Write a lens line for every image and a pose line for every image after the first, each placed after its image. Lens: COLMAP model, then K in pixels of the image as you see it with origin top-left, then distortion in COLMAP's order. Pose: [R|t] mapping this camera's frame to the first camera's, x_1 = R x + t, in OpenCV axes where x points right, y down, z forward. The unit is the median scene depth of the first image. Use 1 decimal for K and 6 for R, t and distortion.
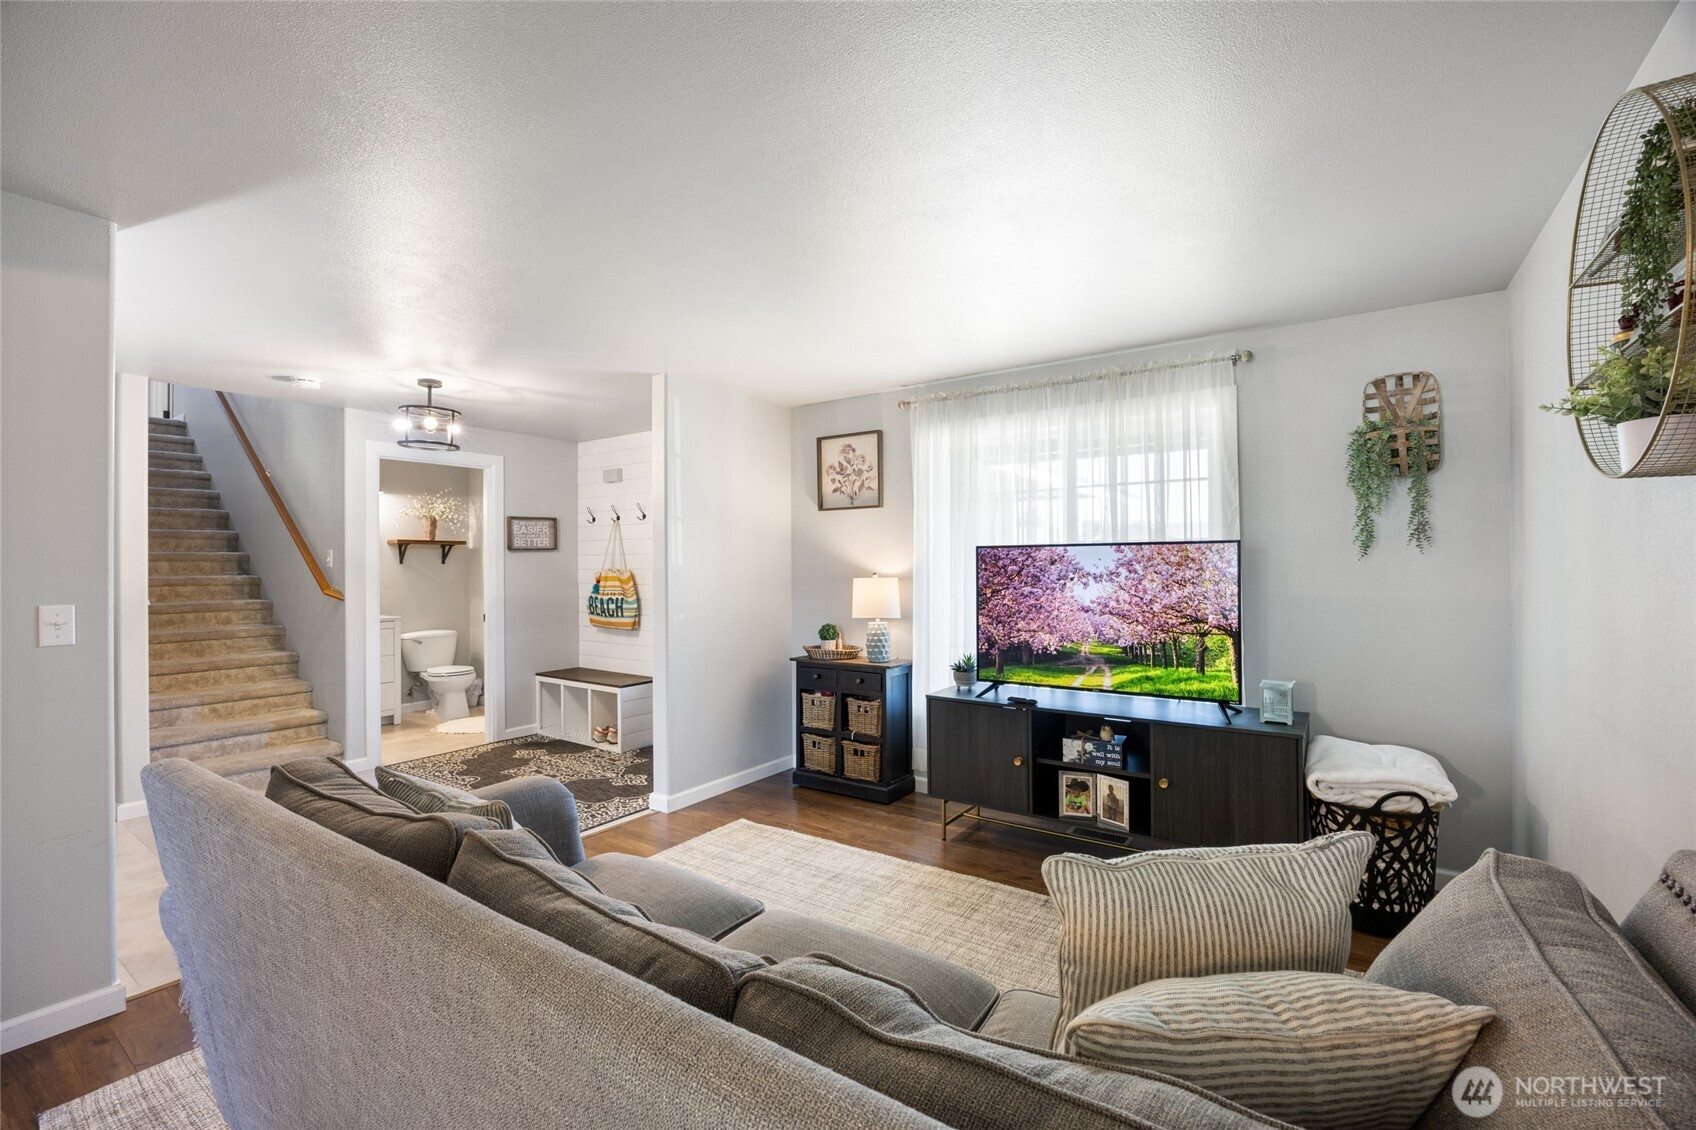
lens RADIAL K [[720.1, 0, 847.5], [0, 720.1, 564.3], [0, 0, 1]] dist [-0.022099, 0.002514]
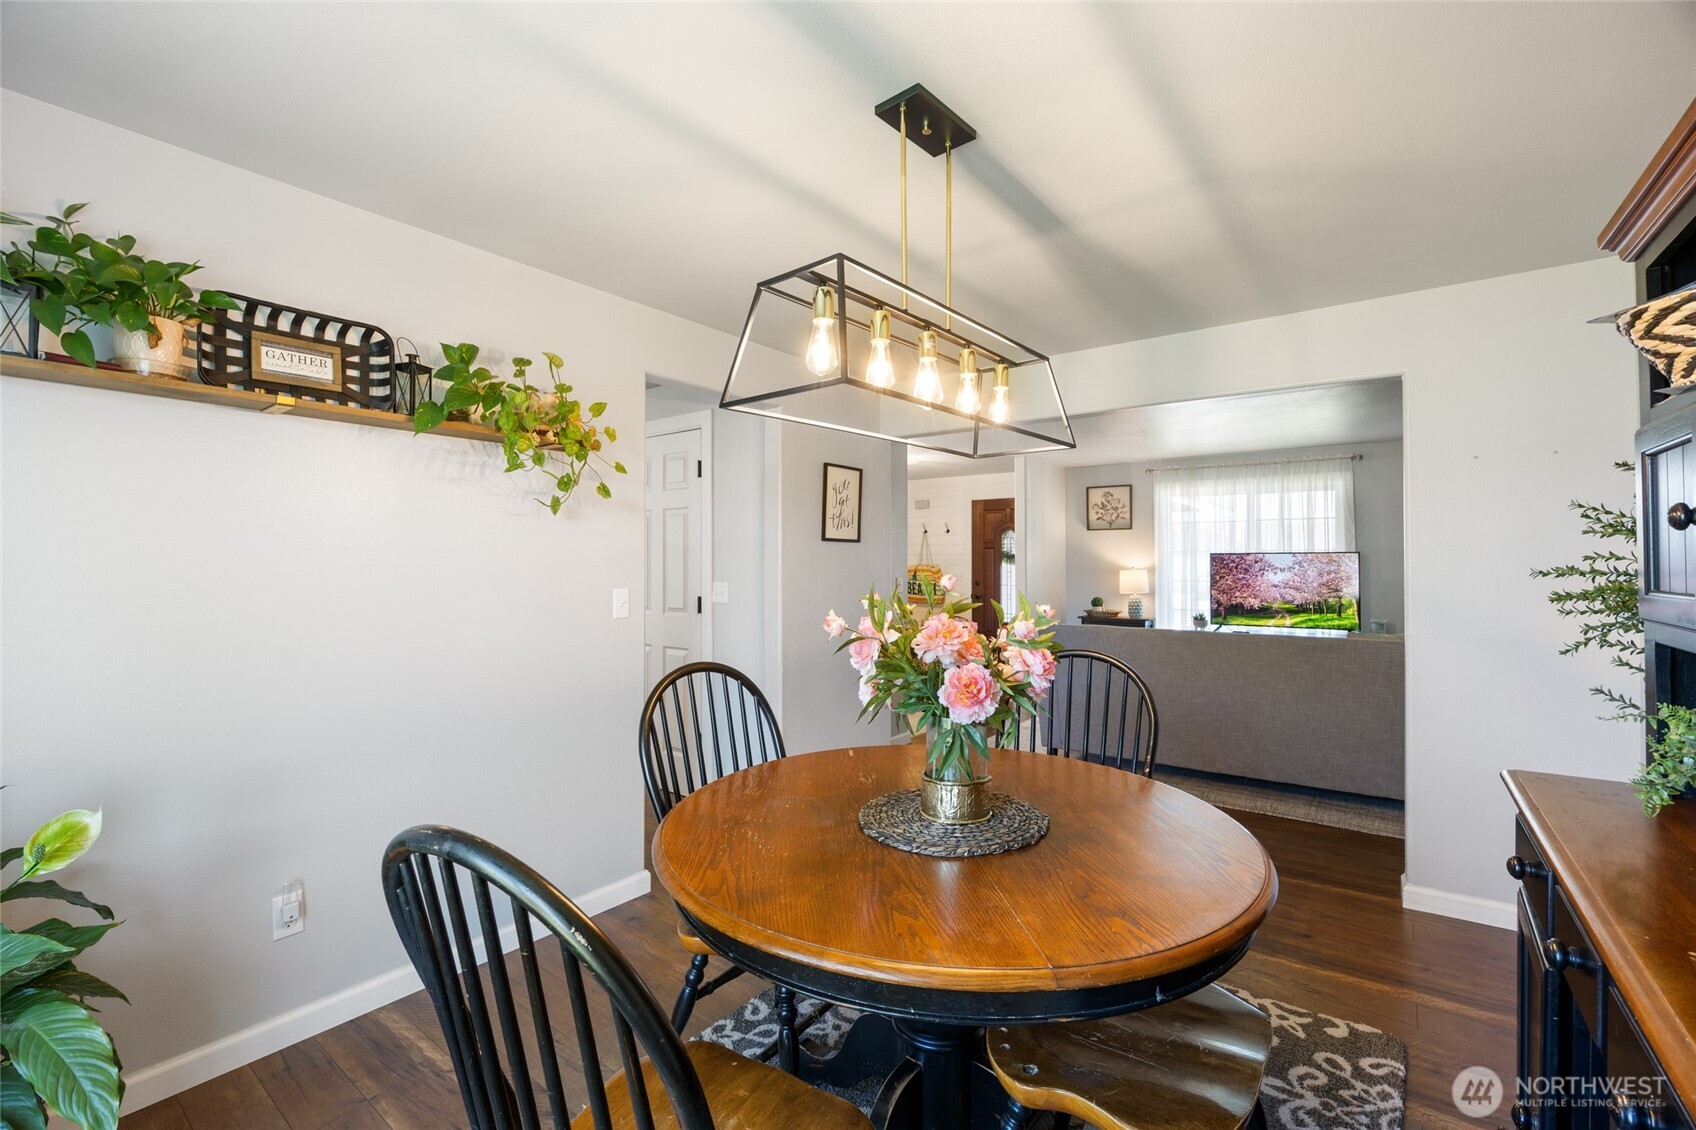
lens RADIAL K [[720.1, 0, 846.8], [0, 720.1, 557.1], [0, 0, 1]] dist [-0.022099, 0.002514]
pose [[0.998868, -0.001147, -0.047556, -0.710124], [0.001196, 0.999999, 0.001002, -0.018681], [0.047555, -0.001058, 0.998868, -0.961395]]
